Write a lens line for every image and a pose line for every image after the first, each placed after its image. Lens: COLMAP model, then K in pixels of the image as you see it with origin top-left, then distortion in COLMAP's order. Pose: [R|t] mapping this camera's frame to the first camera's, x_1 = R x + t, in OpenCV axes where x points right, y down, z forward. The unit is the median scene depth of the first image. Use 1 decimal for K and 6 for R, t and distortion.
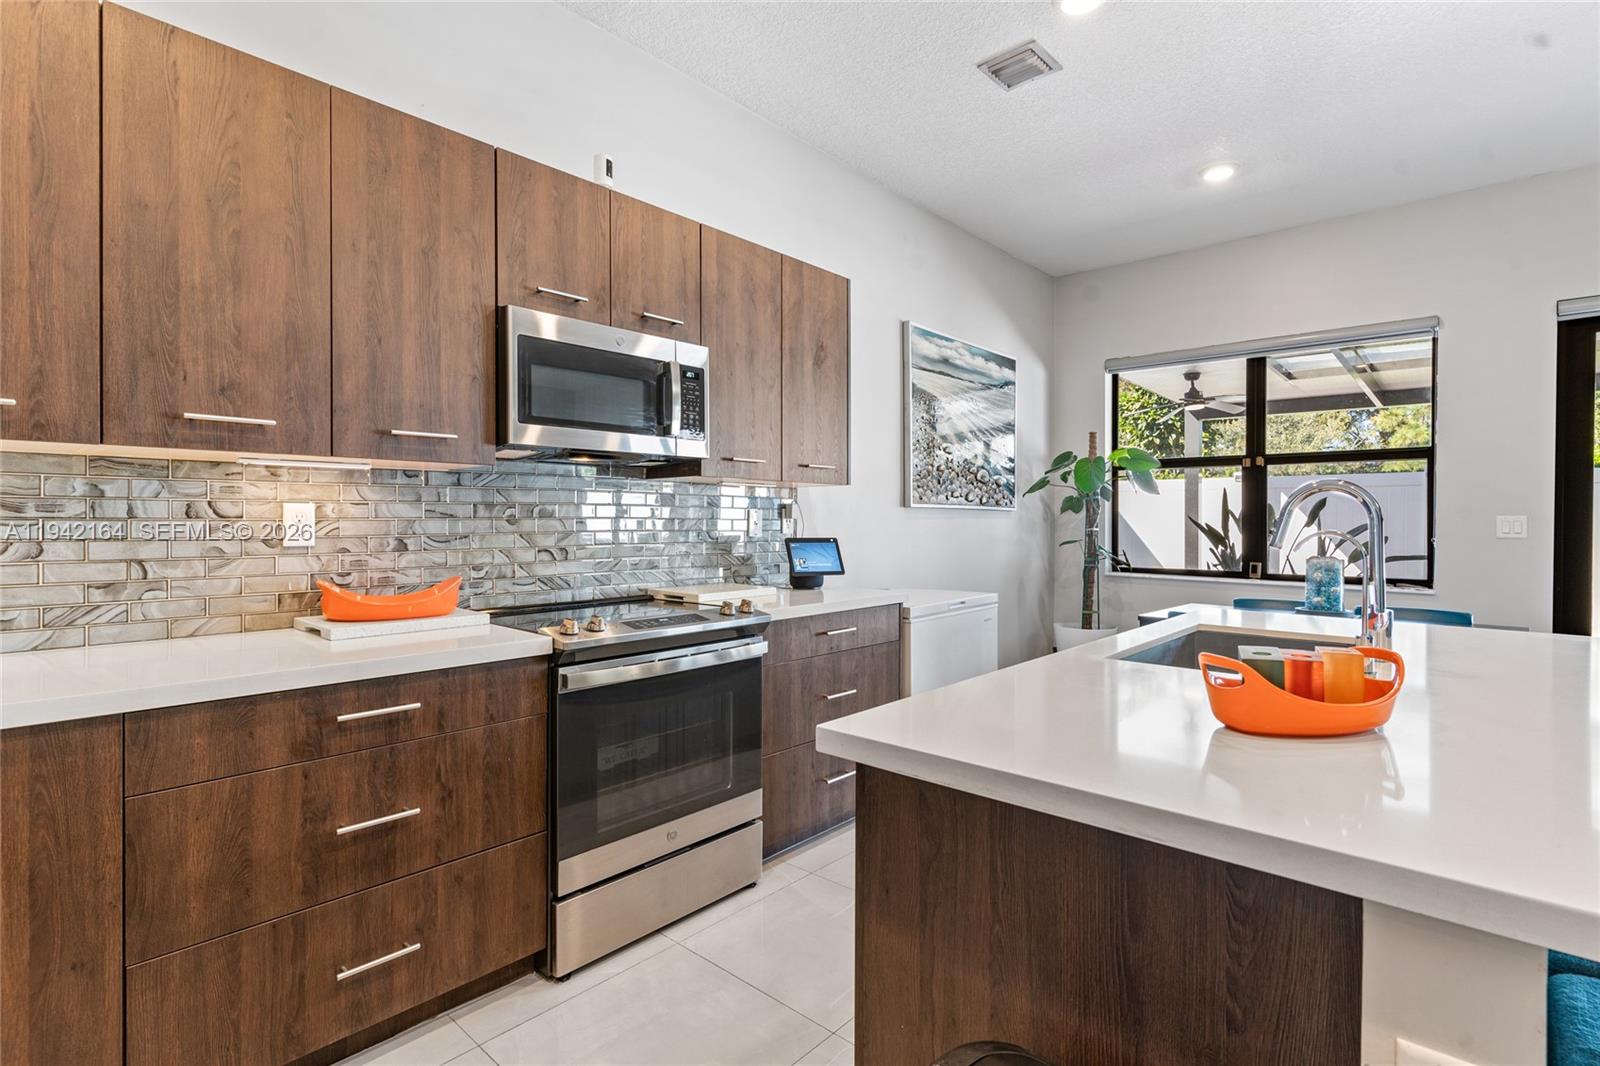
lens RADIAL K [[771.1, 0, 805.2], [0, 771.1, 526.0], [0, 0, 1]] dist [0.003075, -0.002032]
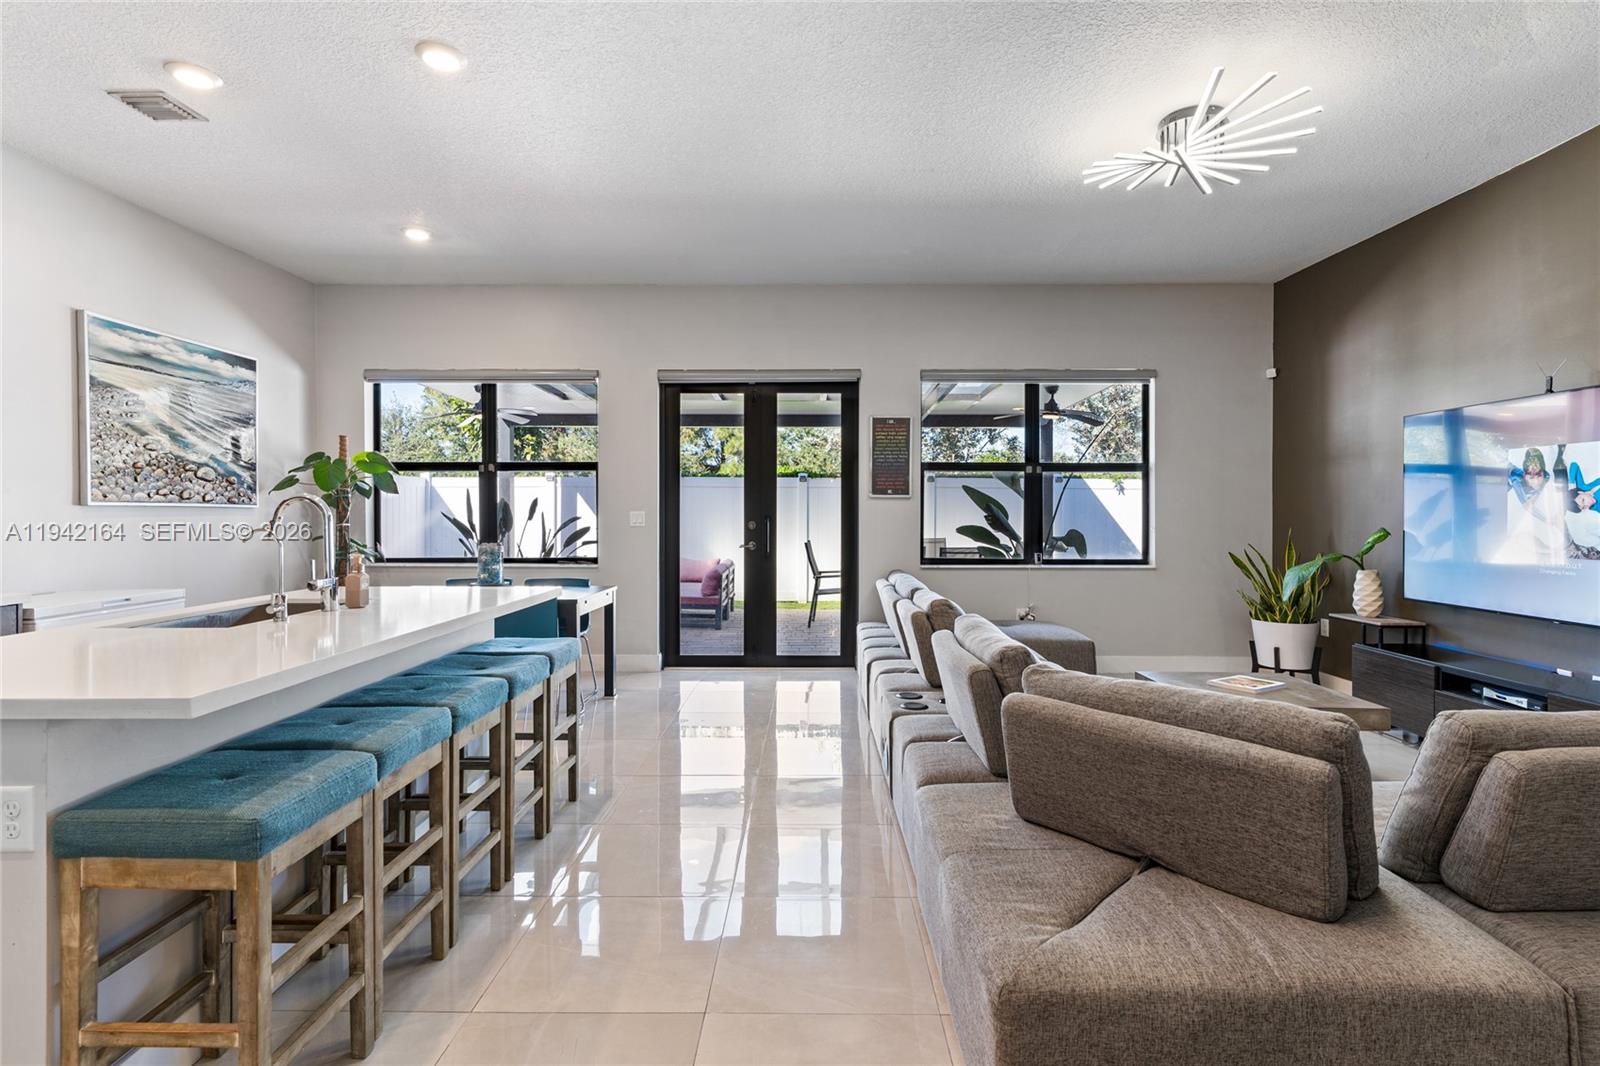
lens RADIAL K [[771.1, 0, 803.4], [0, 771.1, 512.7], [0, 0, 1]] dist [0.003075, -0.002032]
pose [[0.749048, -0.006333, 0.662485, 0.180679], [0.011240, 0.999932, -0.003151, -0.002416], [-0.662420, 0.009806, 0.749068, -0.328768]]
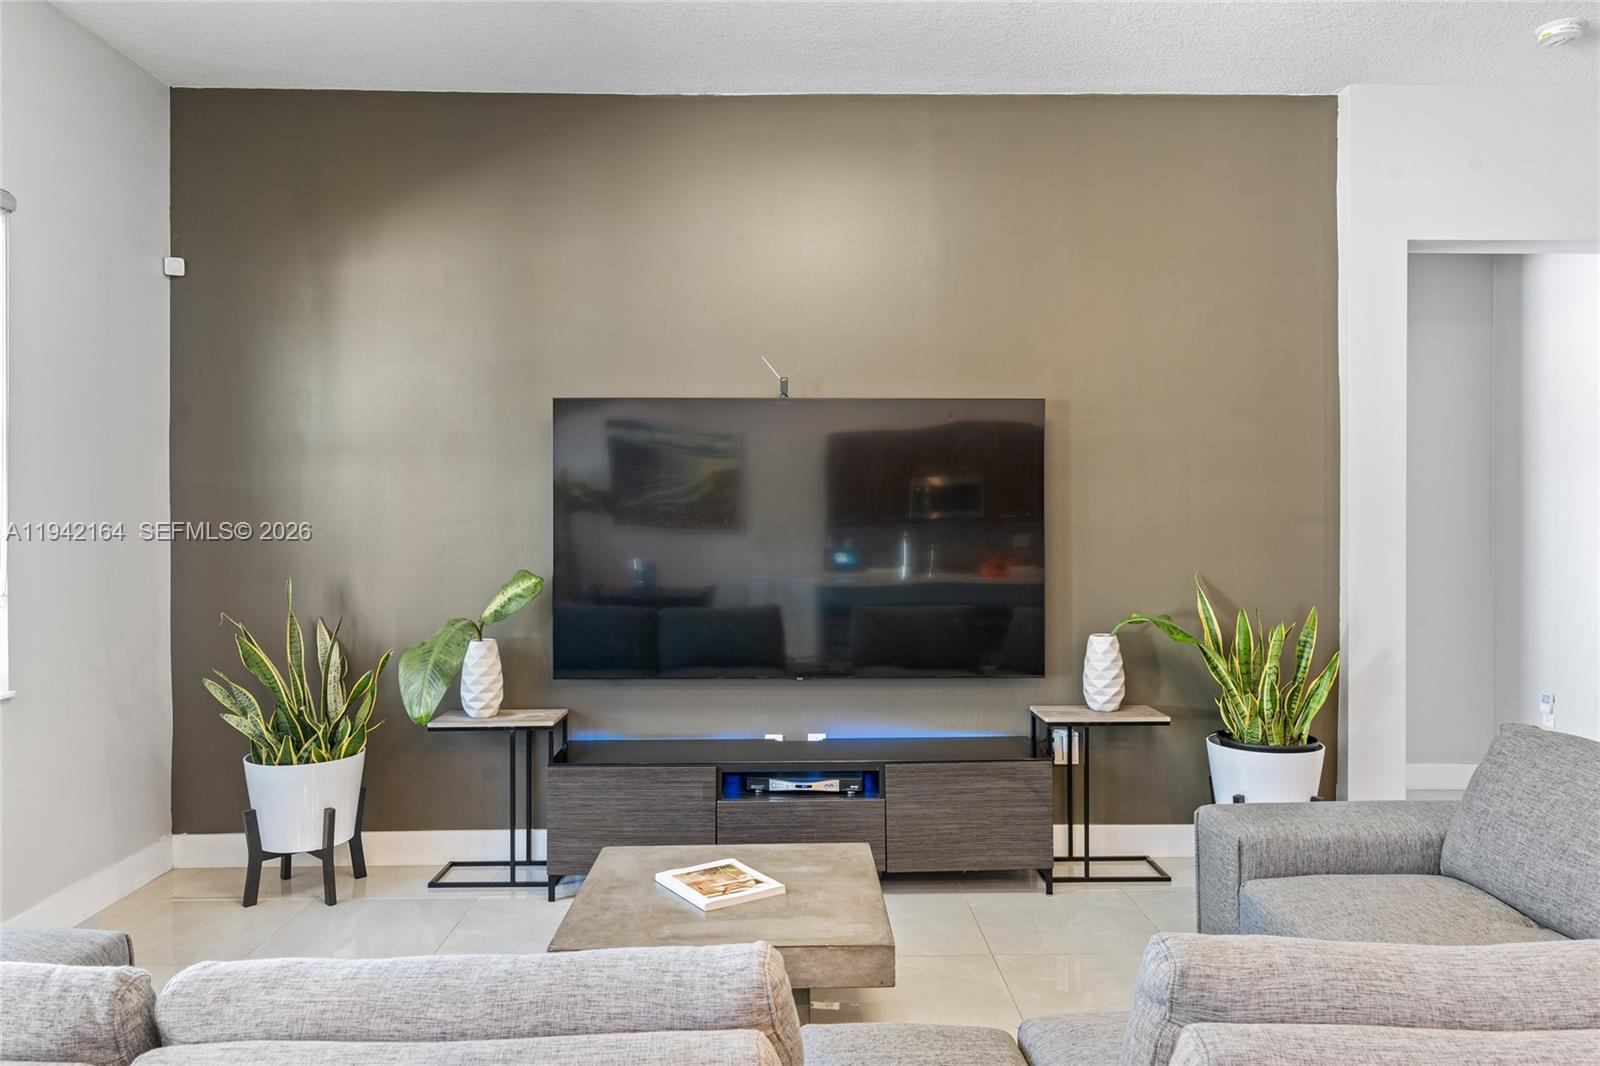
lens RADIAL K [[1119.6, 0, 794.4], [0, 1119.6, 497.9], [0, 0, 1]] dist [-0.004260, 0.007526]
pose [[-0.677804, -0.003288, 0.735236, 0.654029], [0.003988, 0.999959, 0.008148, -0.049858], [-0.735232, 0.008455, -0.677763, 0.505128]]
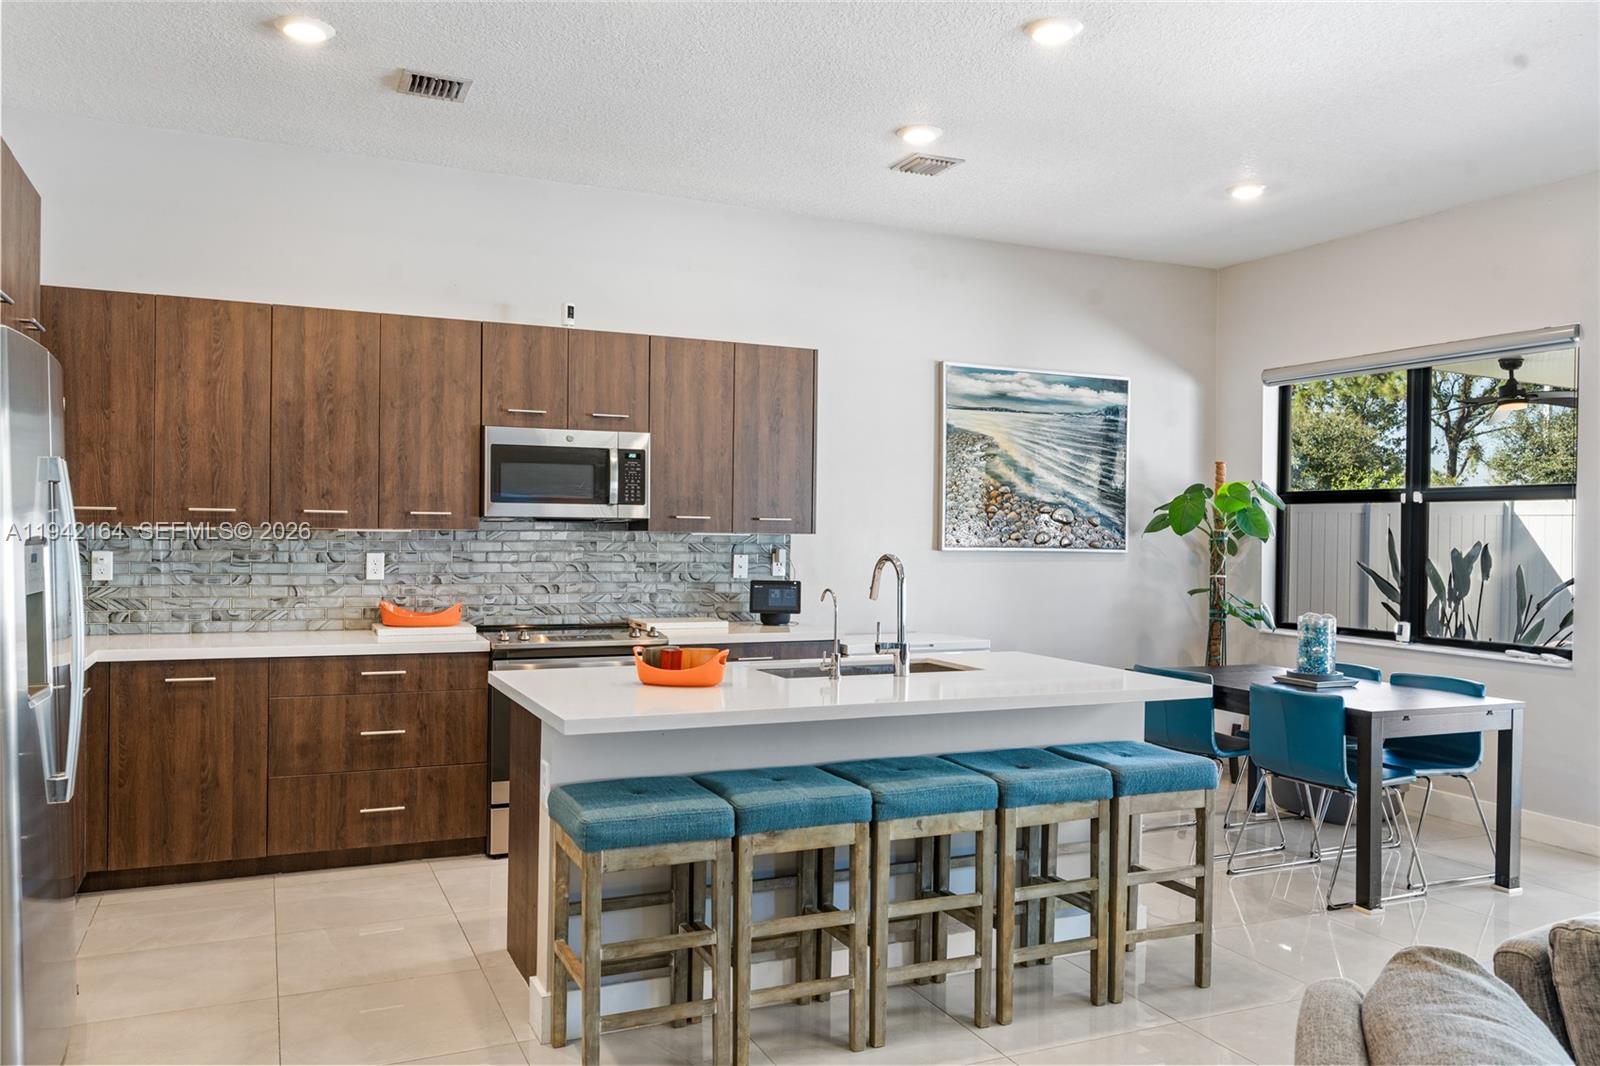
lens RADIAL K [[1186.4, 0, 803.3], [0, 1186.4, 545.5], [0, 0, 1]] dist [-0.007698, 0.003351]
pose [[0.917291, 0.013069, -0.398004, 0.623814], [-0.013682, 0.999906, 0.001302, -0.032845], [0.397983, 0.004251, 0.917383, -0.499534]]
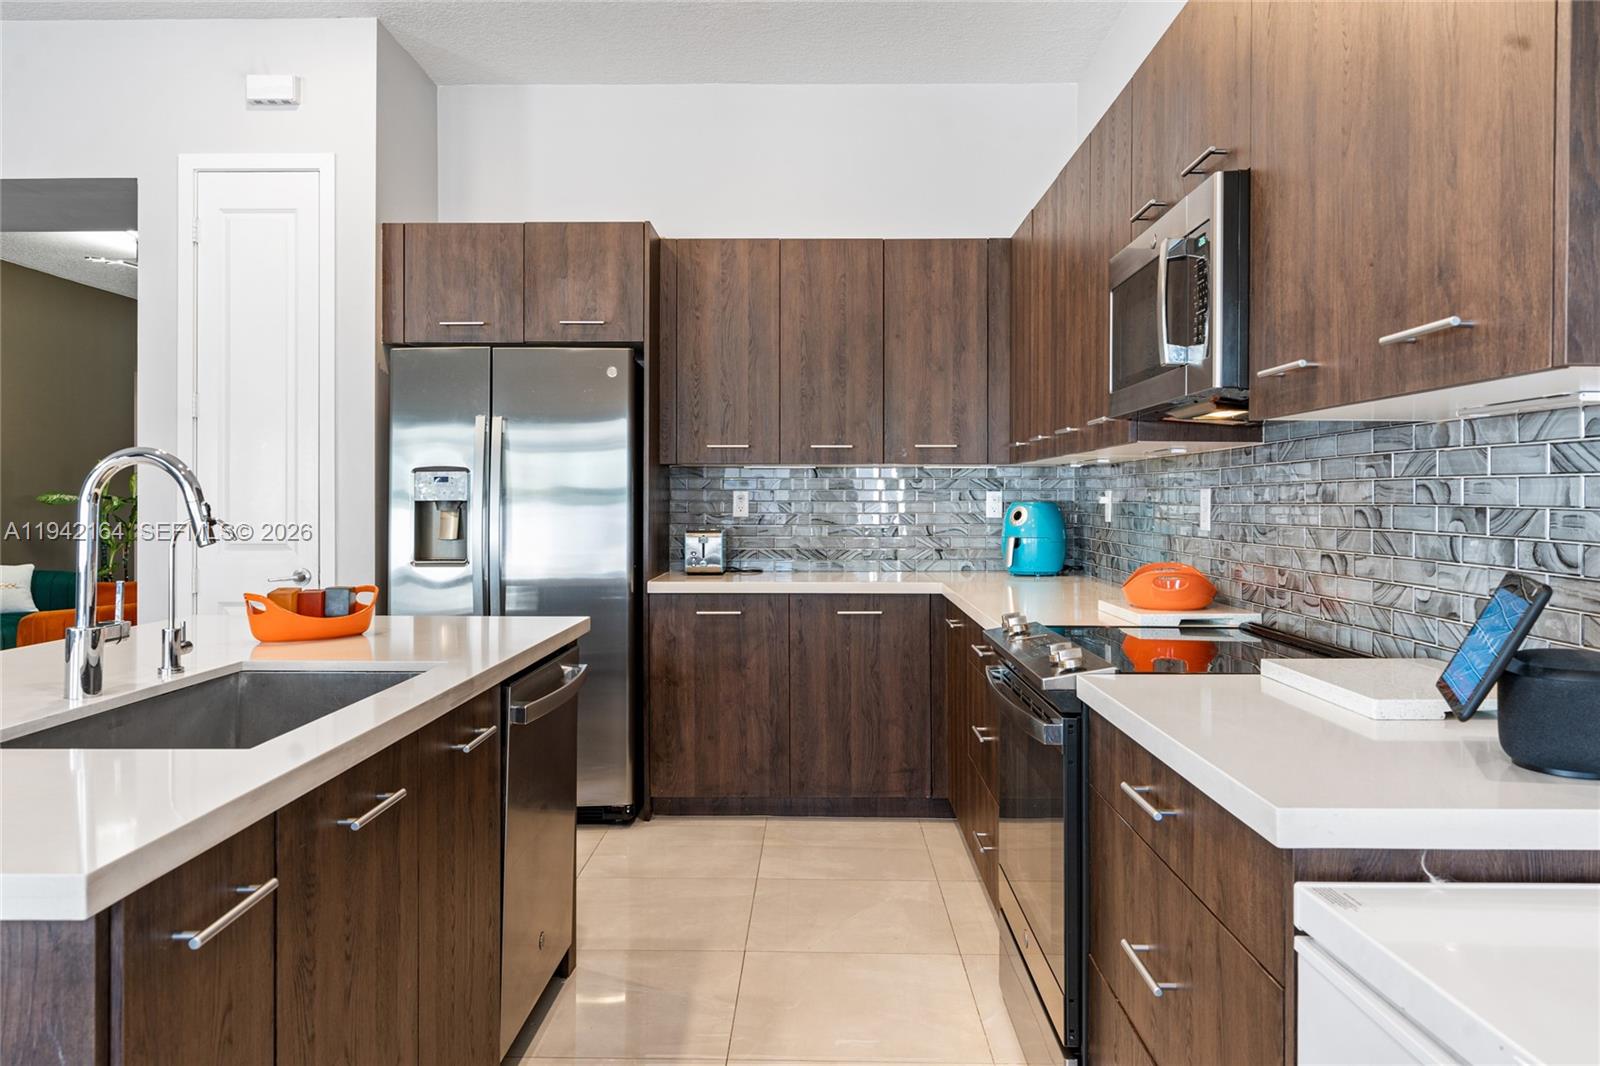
lens RADIAL K [[1119.6, 0, 805.9], [0, 1119.6, 488.6], [0, 0, 1]] dist [-0.004260, 0.007526]
pose [[-0.753312, -0.010077, -0.657586, 0.391479], [-0.010452, 0.999940, -0.003349, -0.010341], [0.657580, 0.004351, -0.753372, 0.950747]]
